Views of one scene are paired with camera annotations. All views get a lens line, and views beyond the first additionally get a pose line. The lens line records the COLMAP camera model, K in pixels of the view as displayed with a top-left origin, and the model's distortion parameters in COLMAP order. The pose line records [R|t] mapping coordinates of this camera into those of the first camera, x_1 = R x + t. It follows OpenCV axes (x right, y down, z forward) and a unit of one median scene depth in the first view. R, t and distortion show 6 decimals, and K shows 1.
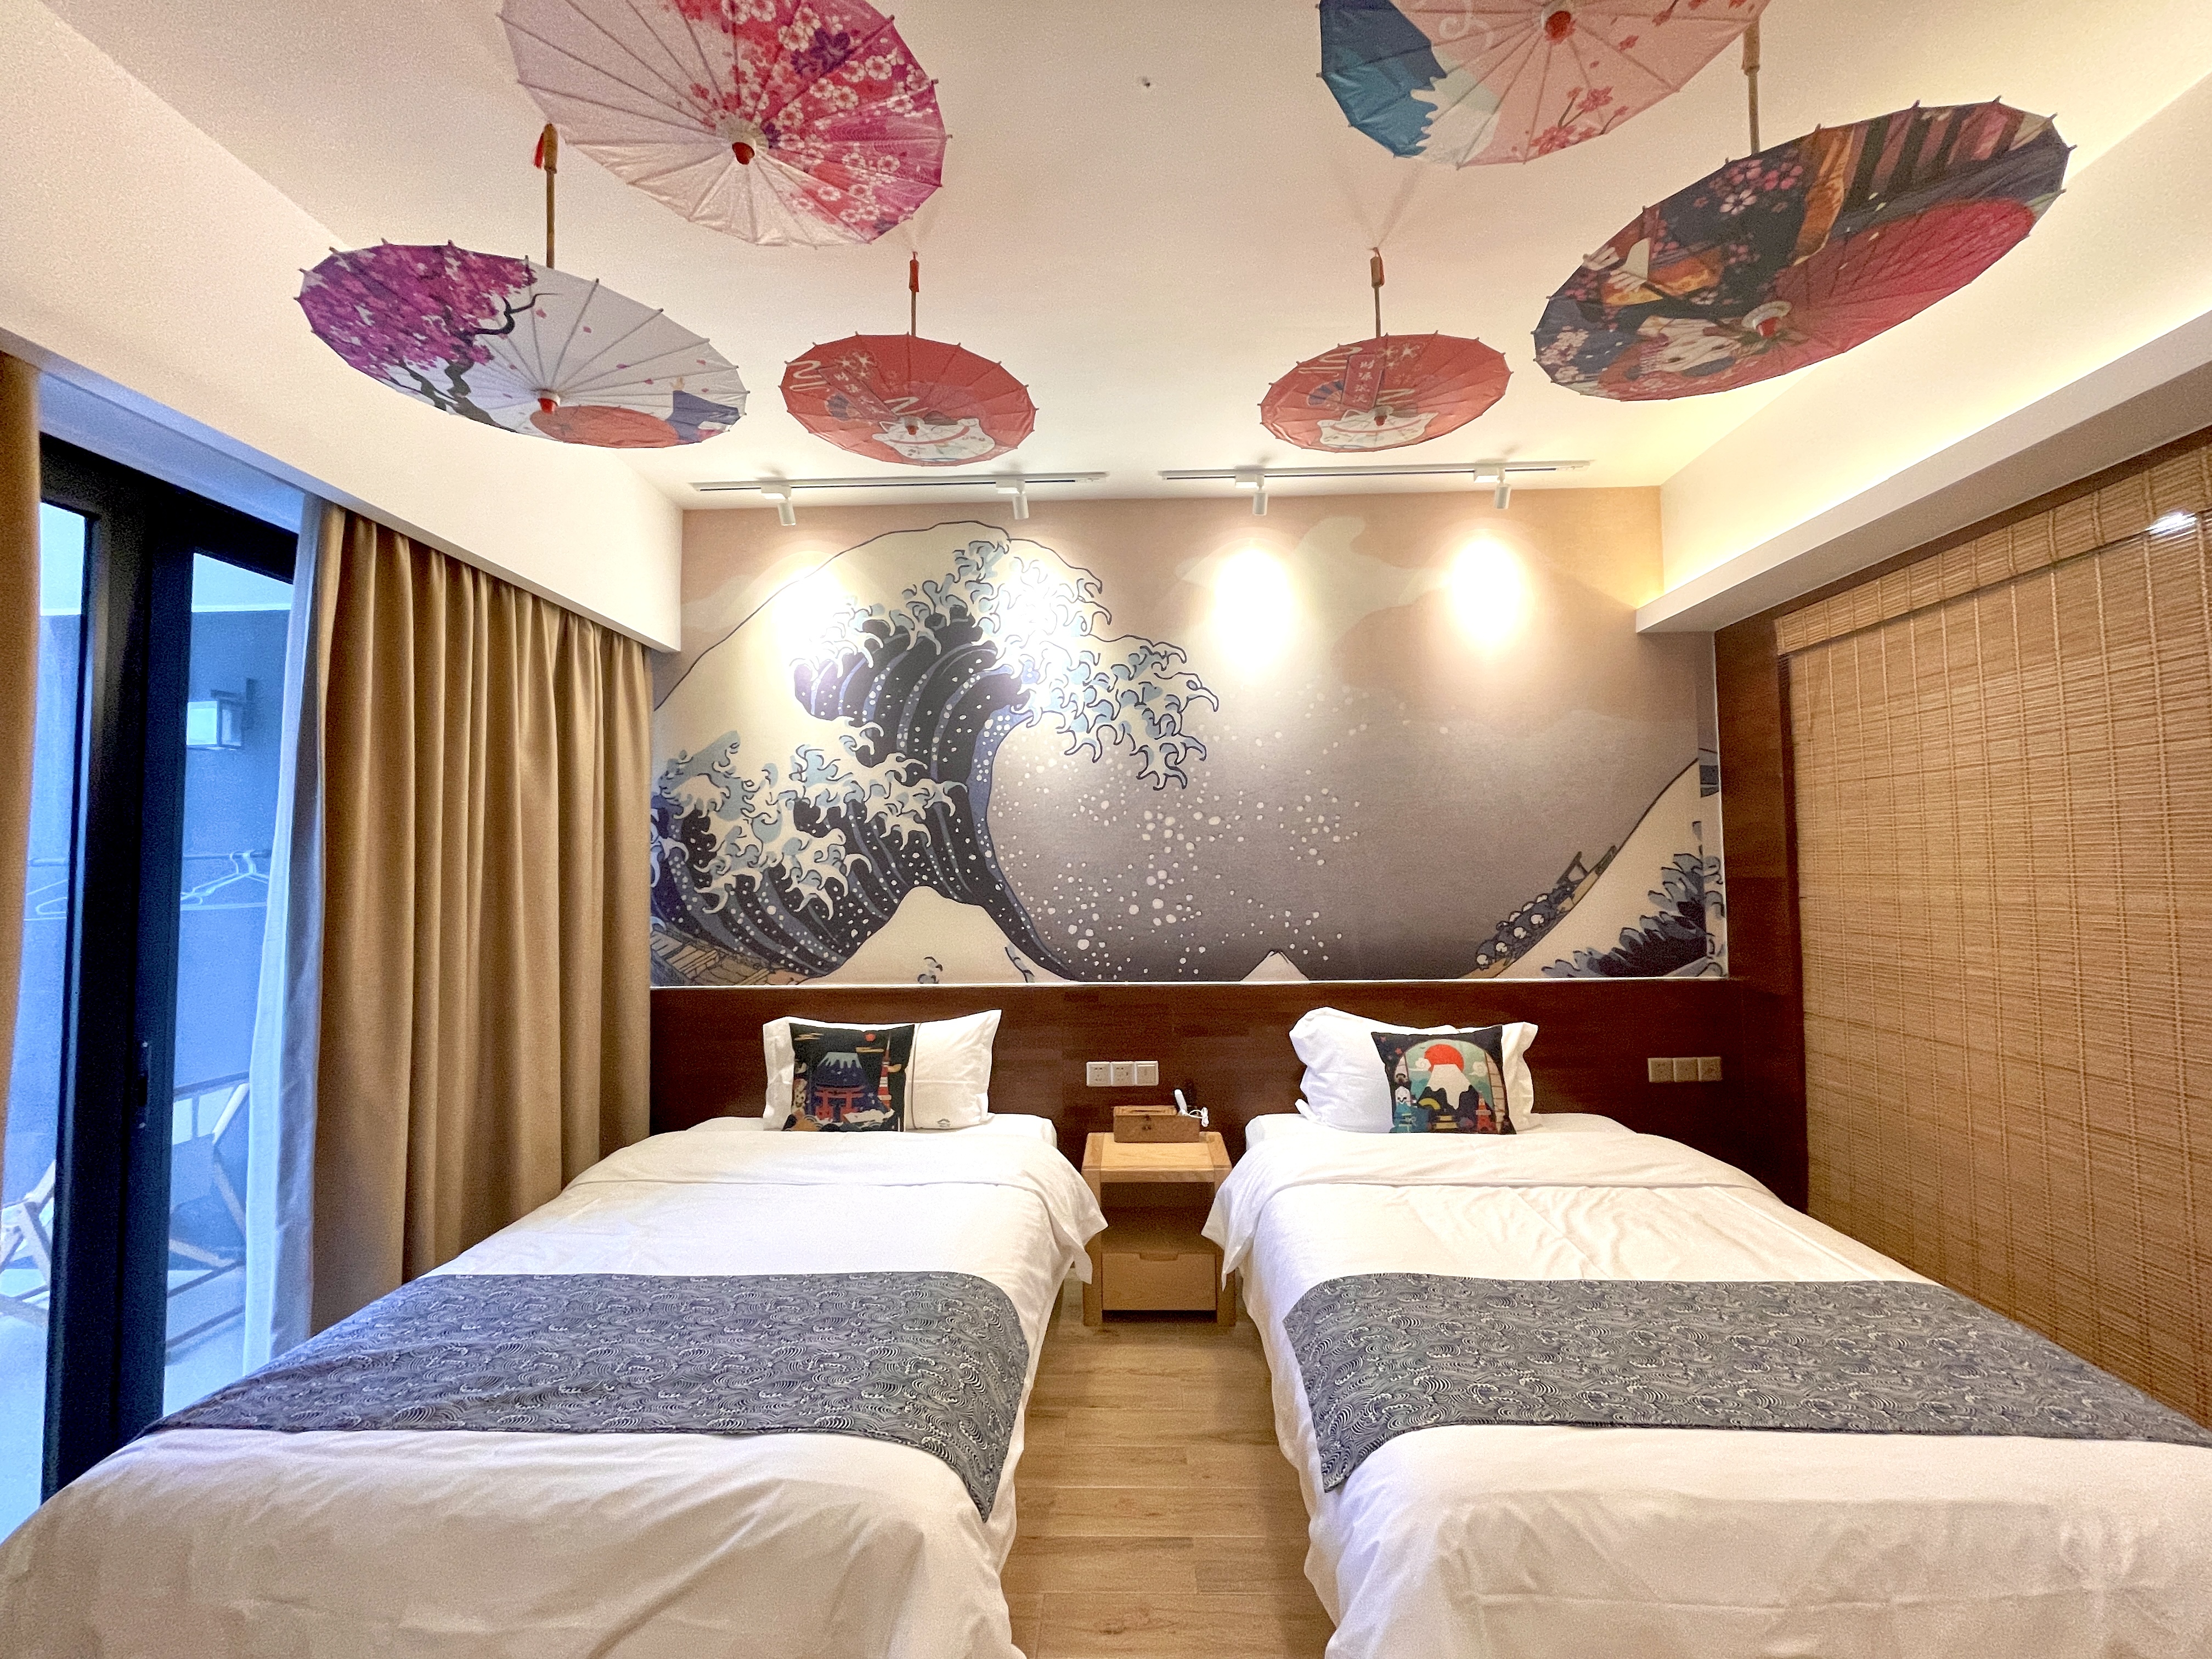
lens RADIAL K [[889.5, 0, 1110.0], [0, 889.5, 830.5], [0, 0, 1]] dist [-0.000729, -0.001257]
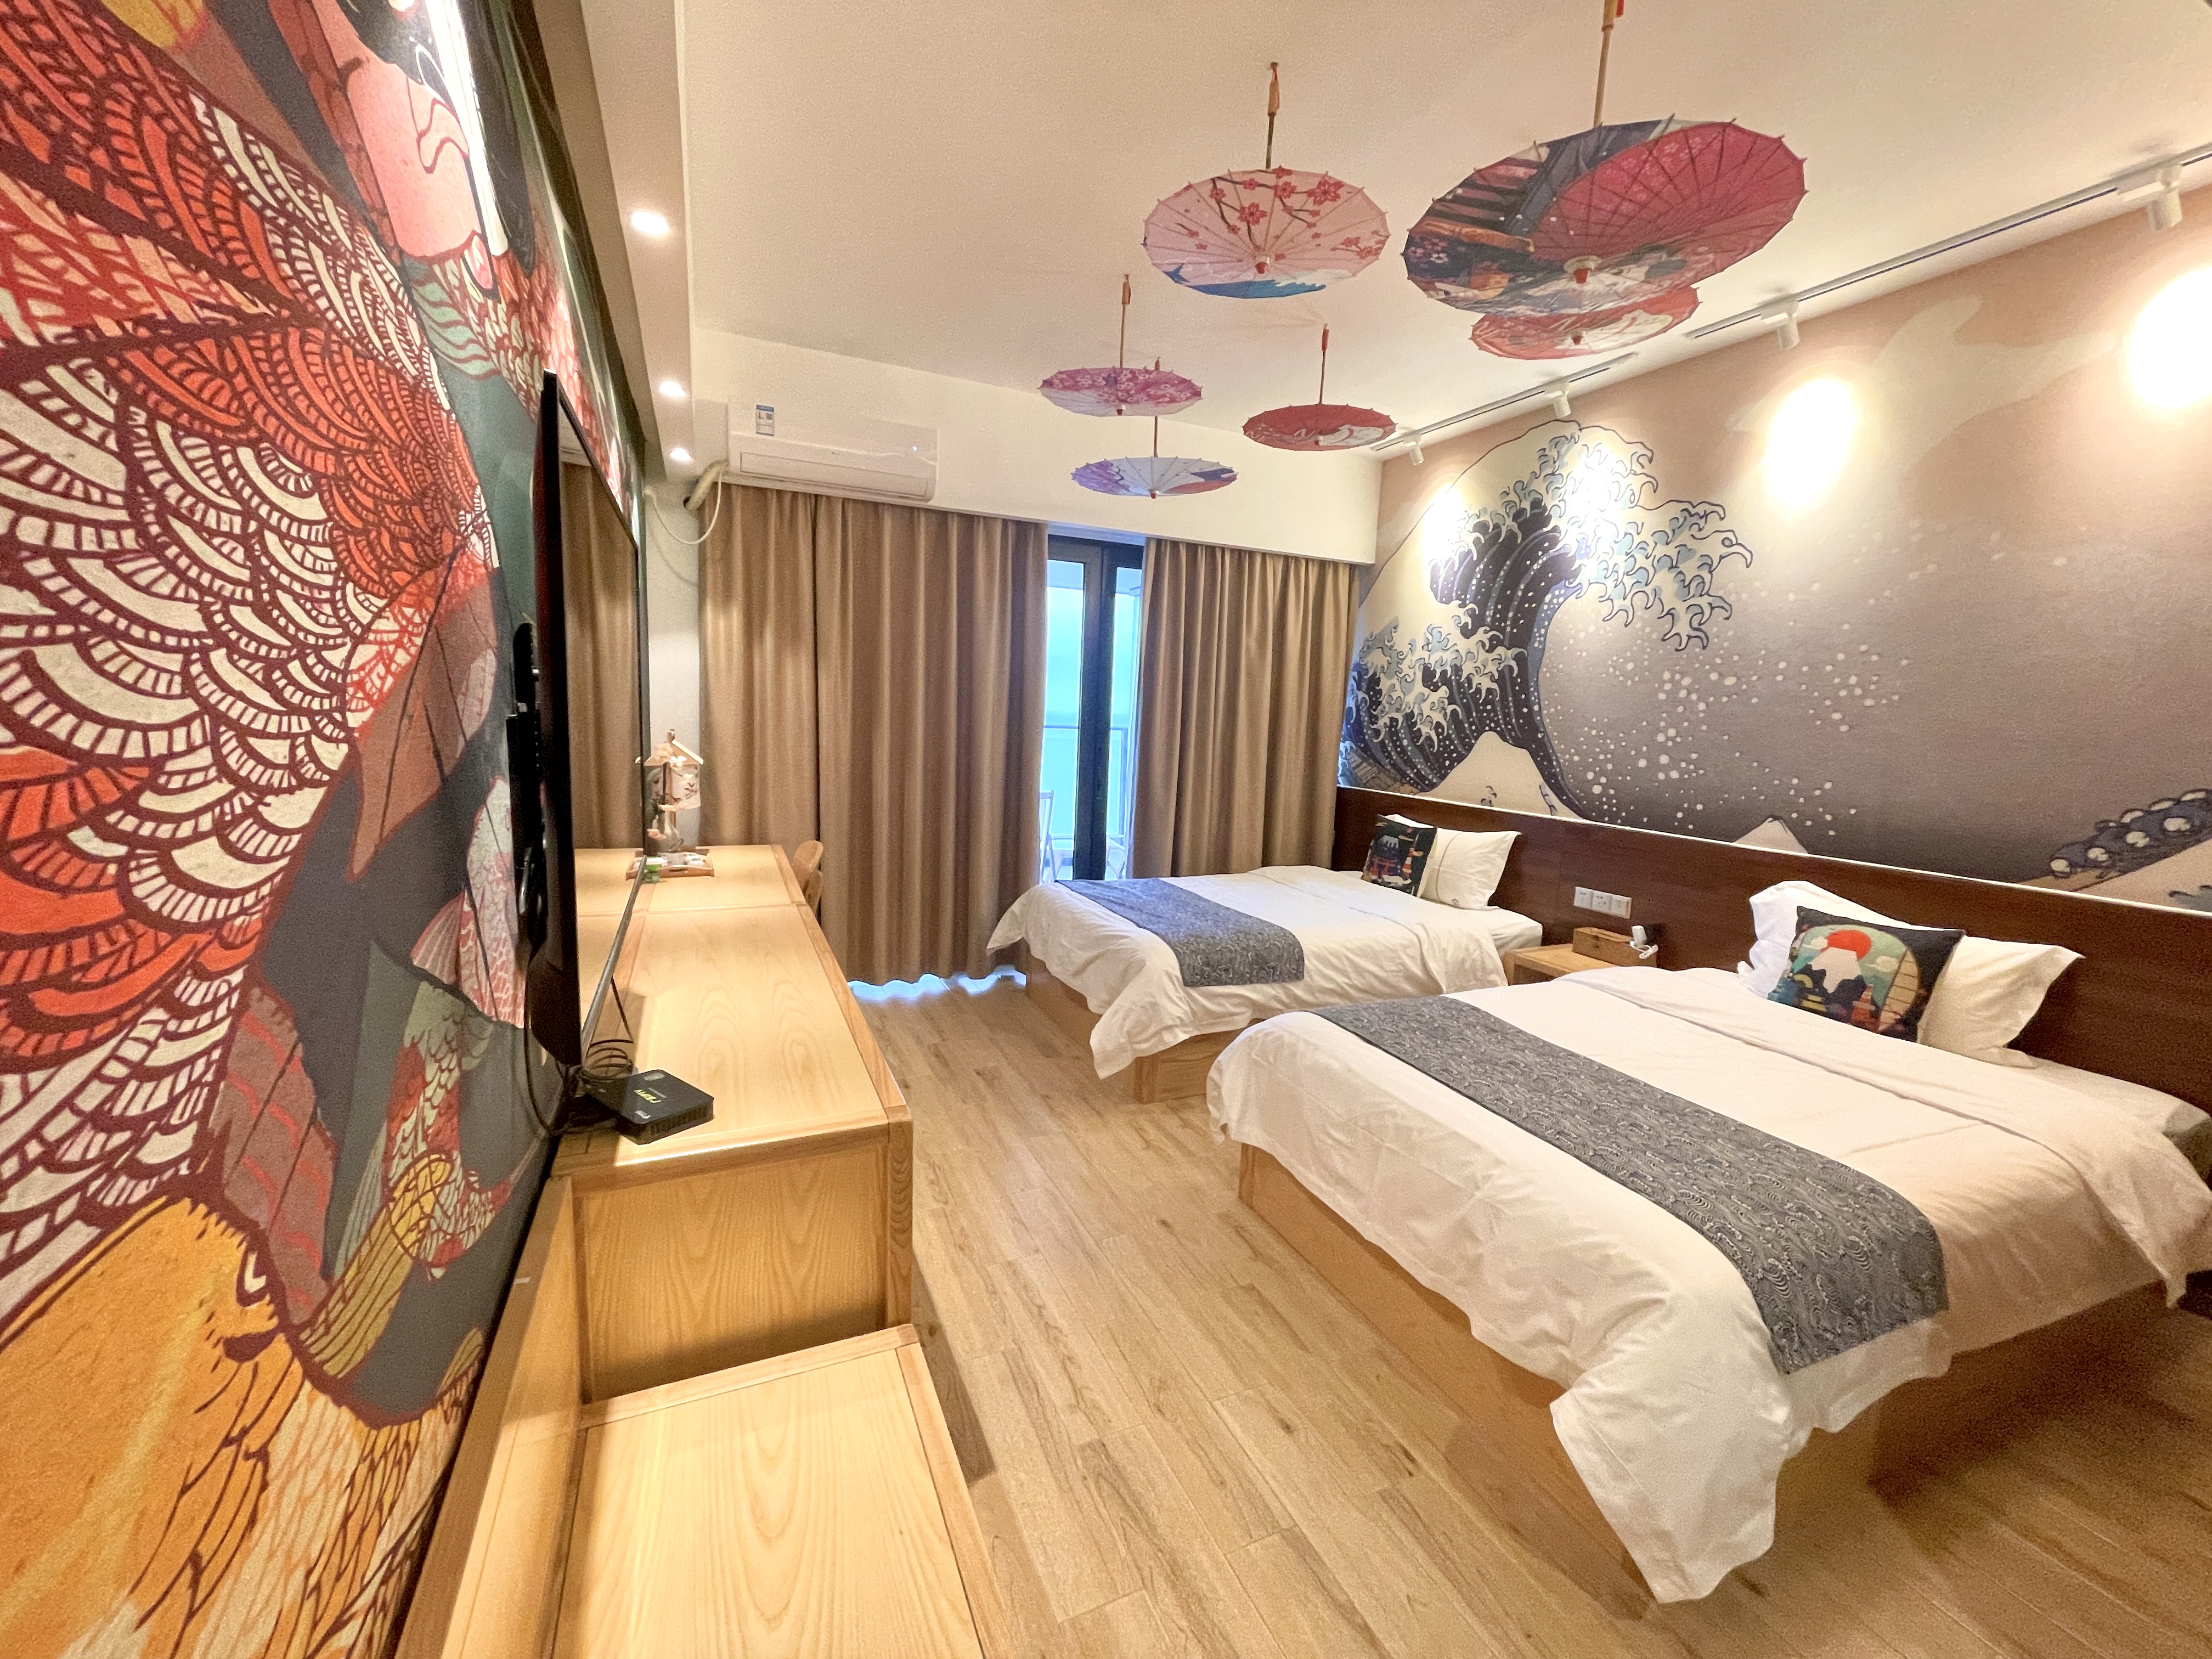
lens RADIAL K [[889.5, 0, 1115.5], [0, 889.5, 831.0], [0, 0, 1]] dist [-0.000729, -0.001257]
pose [[0.443970, 0.152653, -0.882942, 0.721106], [-0.005633, 0.985837, 0.167610, -0.008488], [0.896024, -0.069440, 0.438543, -0.068184]]
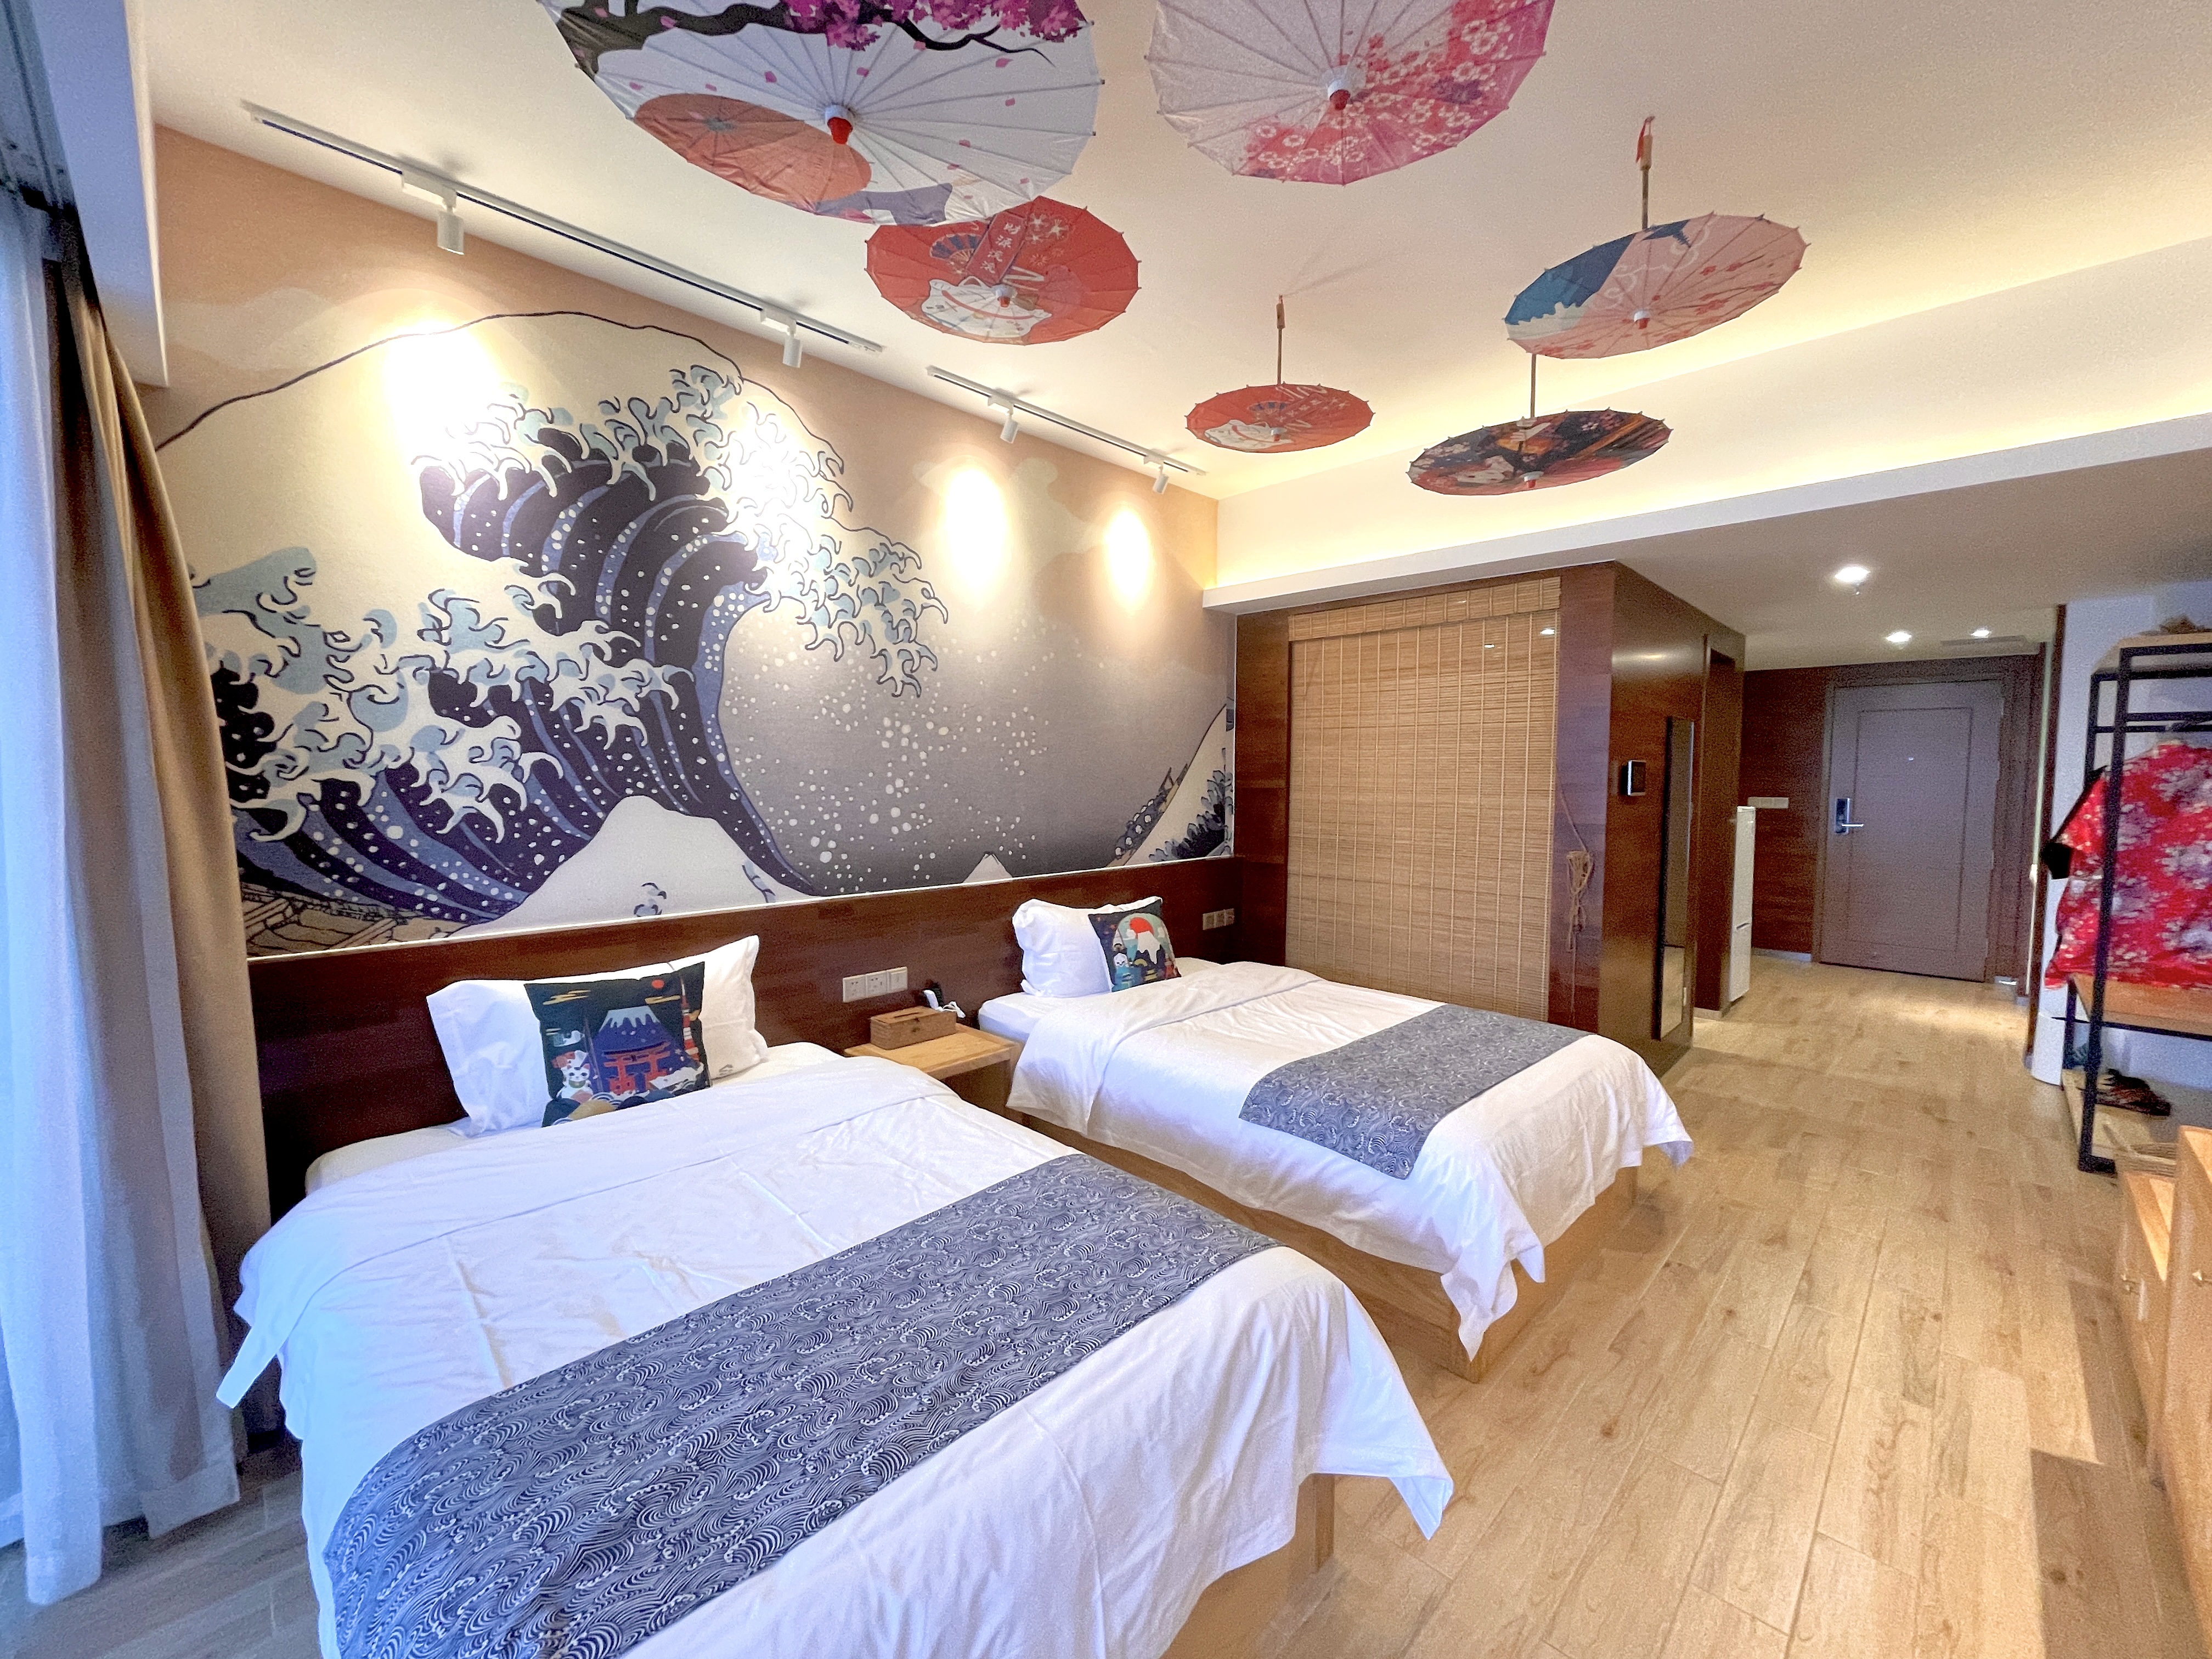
lens RADIAL K [[889.5, 0, 1108.8], [0, 889.5, 831.0], [0, 0, 1]] dist [-0.000729, -0.001257]
pose [[0.680350, -0.033495, 0.732122, -0.513567], [-0.045422, 0.995108, 0.087736, 0.005173], [-0.731479, -0.092945, 0.675500, 0.152890]]
